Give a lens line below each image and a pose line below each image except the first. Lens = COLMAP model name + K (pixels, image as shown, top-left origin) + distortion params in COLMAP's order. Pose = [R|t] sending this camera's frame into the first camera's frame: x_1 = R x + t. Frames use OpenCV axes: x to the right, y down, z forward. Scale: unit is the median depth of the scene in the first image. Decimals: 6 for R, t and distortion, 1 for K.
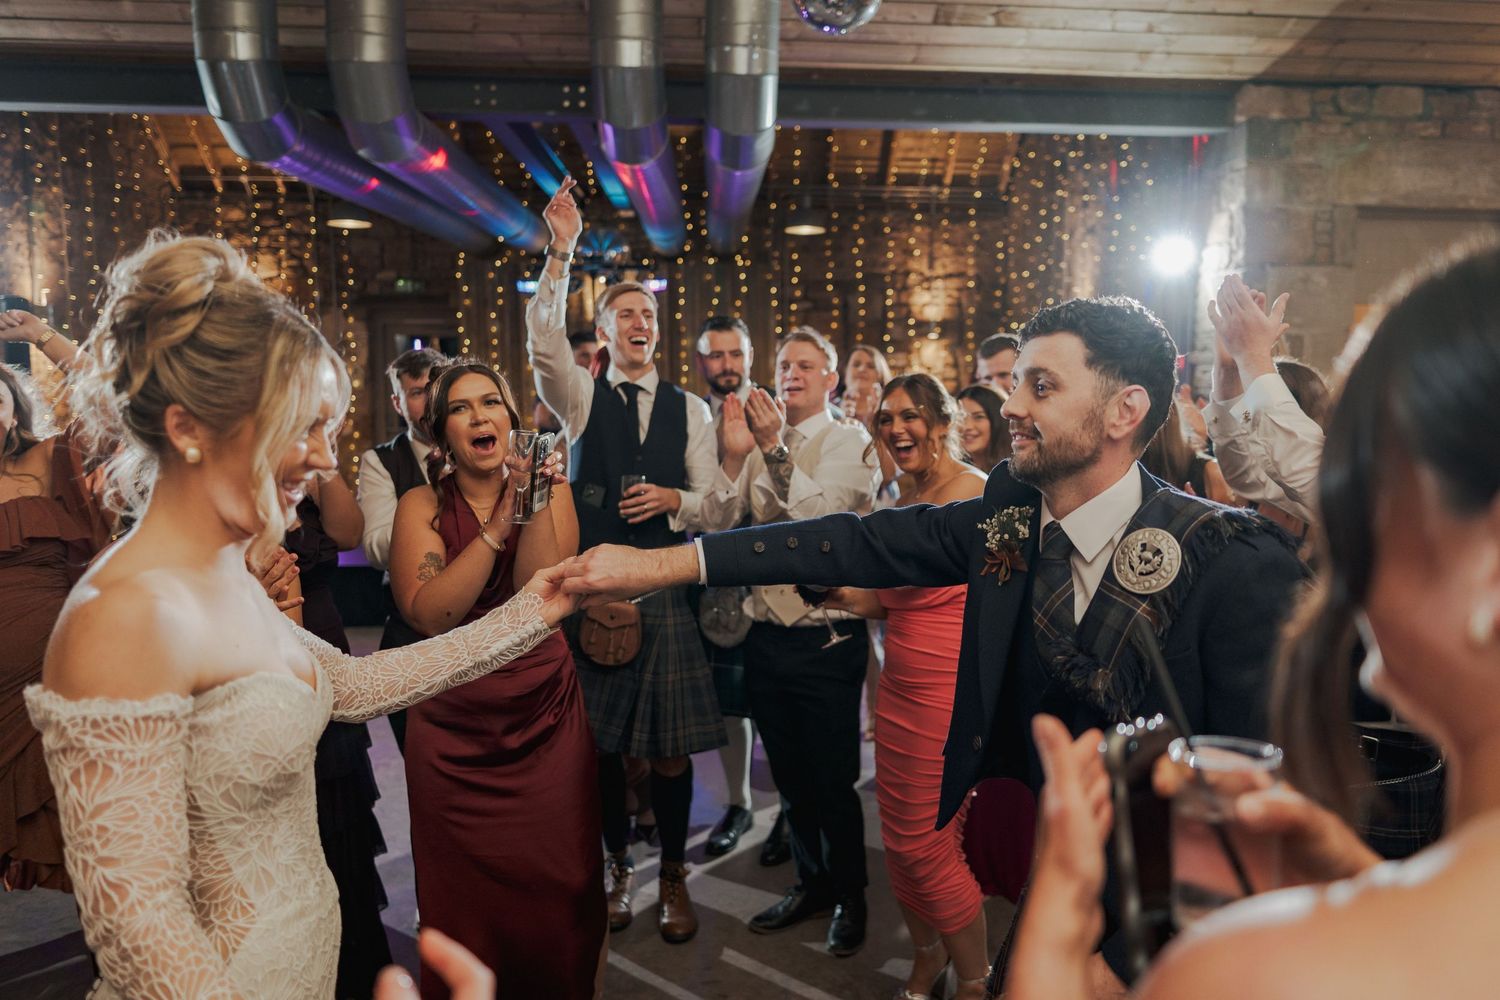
lens RADIAL K [[1085.7, 0, 799.3], [0, 1085.7, 470.4], [0, 0, 1]] dist [-0.011073, 0.006710]
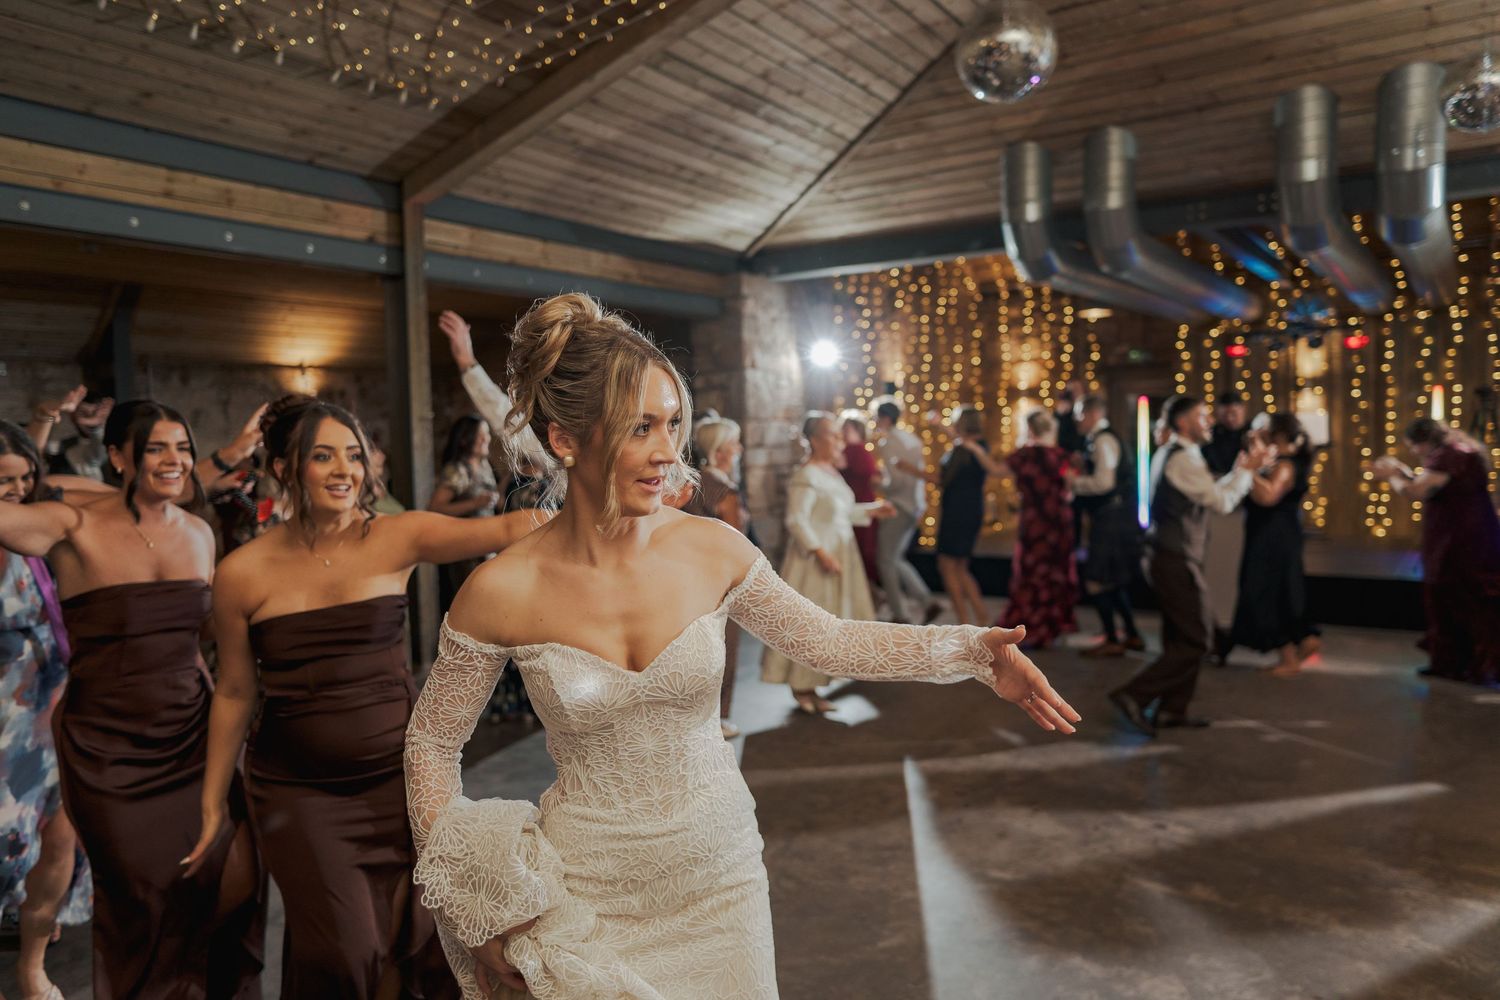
lens RADIAL K [[1002.7, 0, 770.2], [0, 1002.7, 497.3], [0, 0, 1]] dist [-0.019157, -0.002334]
pose [[0.762951, 0.023070, -0.646044, 0.064968], [-0.040233, 0.999120, -0.011835, 0.023799], [0.645203, 0.035022, 0.763208, -0.153690]]
